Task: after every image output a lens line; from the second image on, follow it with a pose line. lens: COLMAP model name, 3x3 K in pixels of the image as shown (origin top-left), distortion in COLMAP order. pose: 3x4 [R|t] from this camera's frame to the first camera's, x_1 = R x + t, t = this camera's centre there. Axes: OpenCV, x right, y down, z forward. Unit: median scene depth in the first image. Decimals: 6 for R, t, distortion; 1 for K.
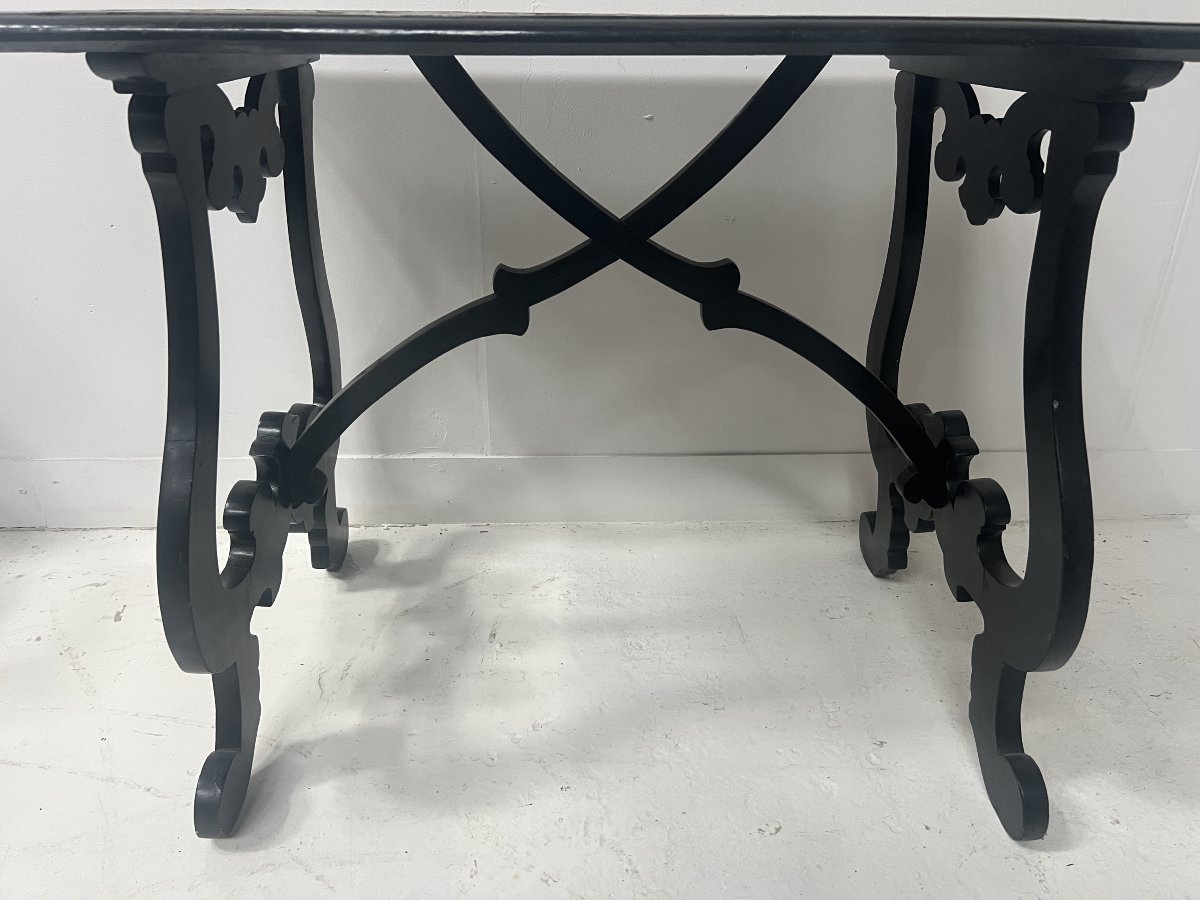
lens RADIAL K [[925.8, 0, 618.7], [0, 925.8, 452.8], [0, 0, 1]] dist [0.044497, -0.060624]
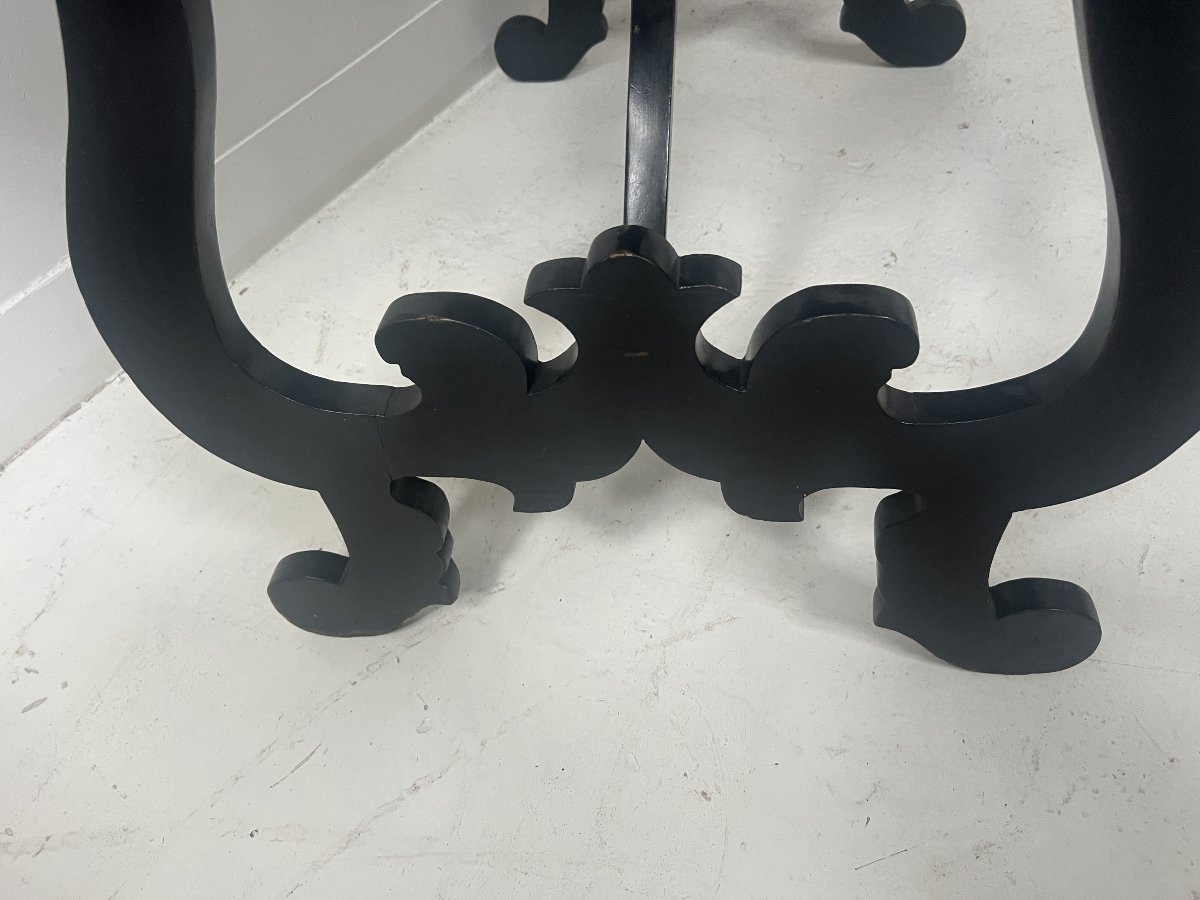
lens RADIAL K [[925.8, 0, 618.7], [0, 925.8, 452.8], [0, 0, 1]] dist [0.044497, -0.060624]
pose [[0.570053, -0.677078, 0.465409, -0.446817], [0.466186, 0.732998, 0.495363, -0.043239], [-0.676543, -0.065415, 0.733492, 0.362040]]
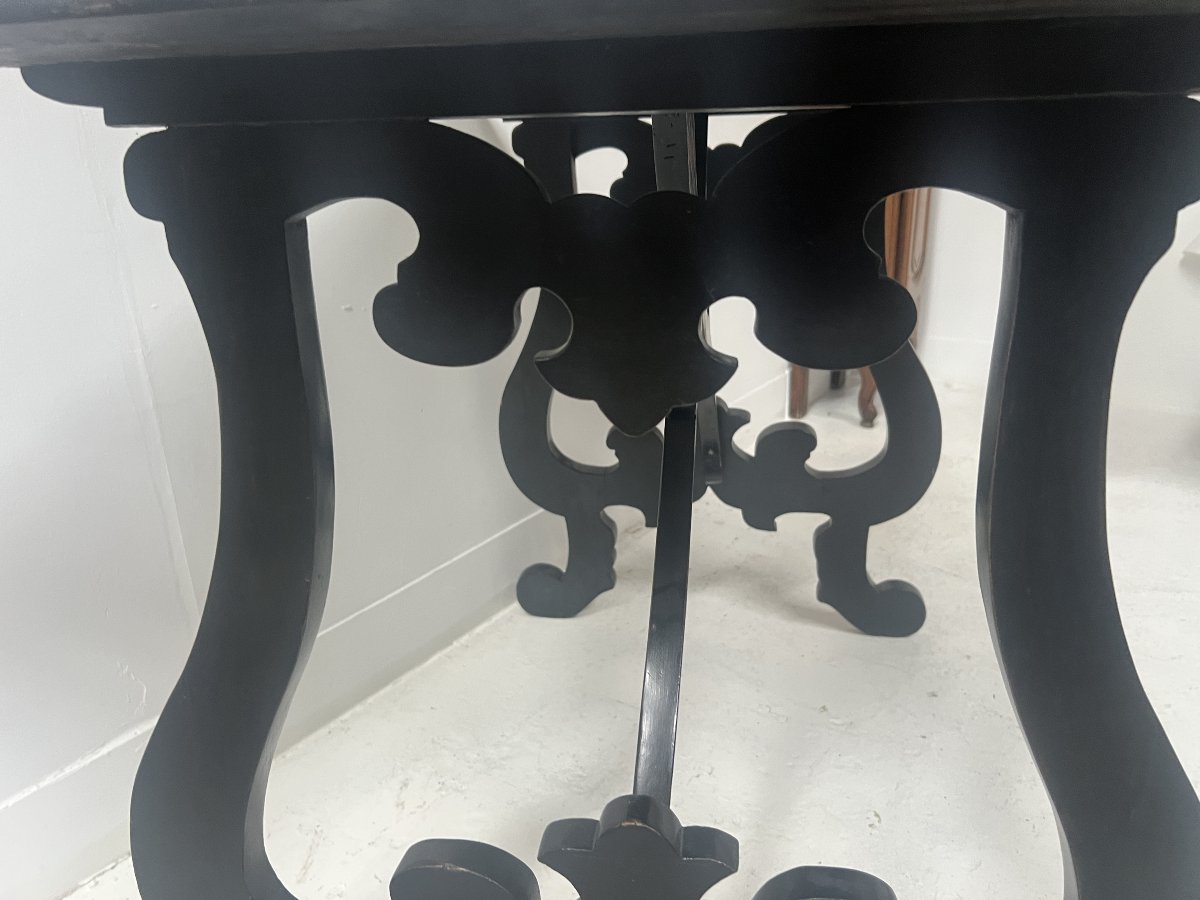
lens RADIAL K [[925.8, 0, 618.7], [0, 925.8, 452.8], [0, 0, 1]] dist [0.044497, -0.060624]
pose [[0.599968, -0.301024, 0.741231, -0.479427], [0.391731, 0.918381, 0.055891, -0.091123], [-0.697556, 0.256830, 0.668920, 0.324913]]
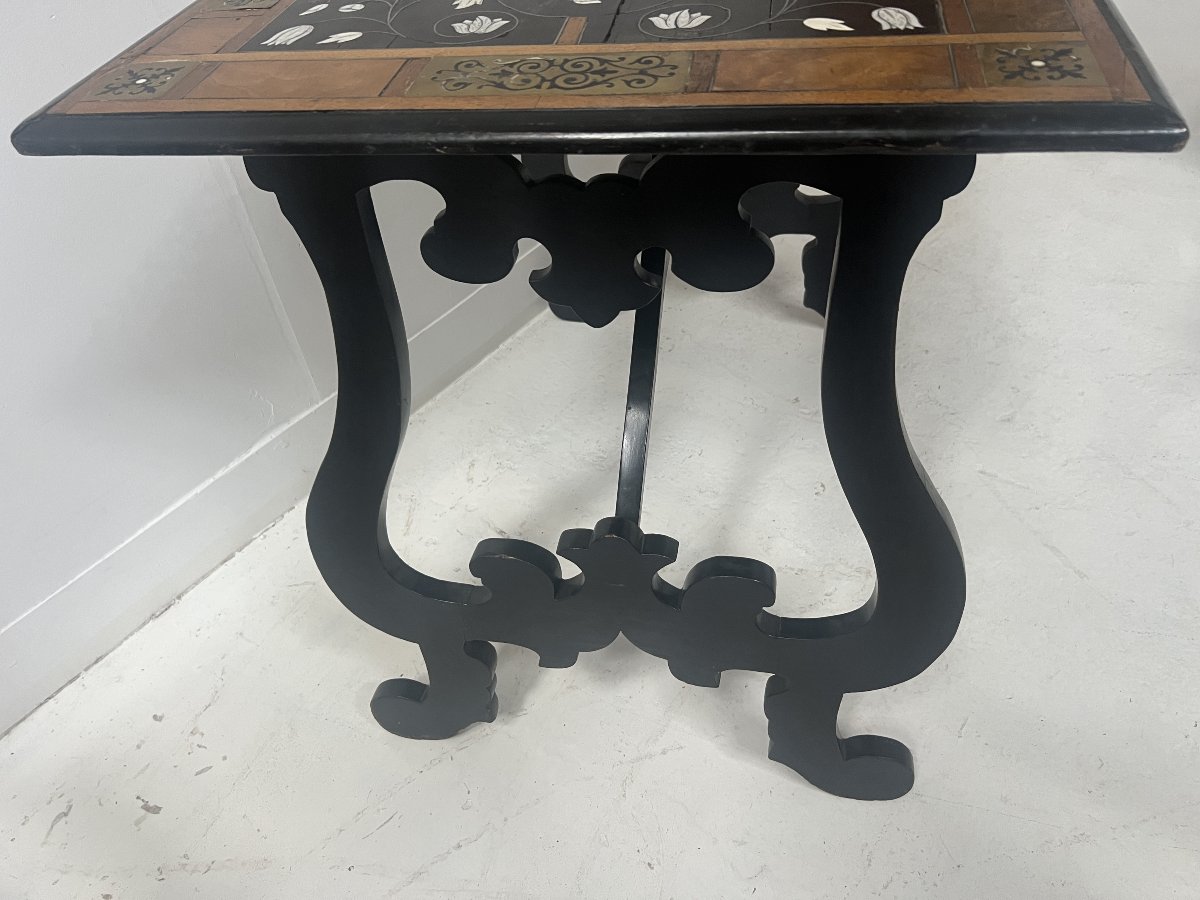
lens RADIAL K [[938.8, 0, 612.2], [0, 938.8, 452.4], [0, 0, 1]] dist [0.050605, -0.078089]
pose [[0.628794, -0.578768, 0.519275, -0.534603], [0.427190, 0.815134, 0.391235, -0.223646], [-0.649713, -0.024177, 0.759795, 0.133169]]
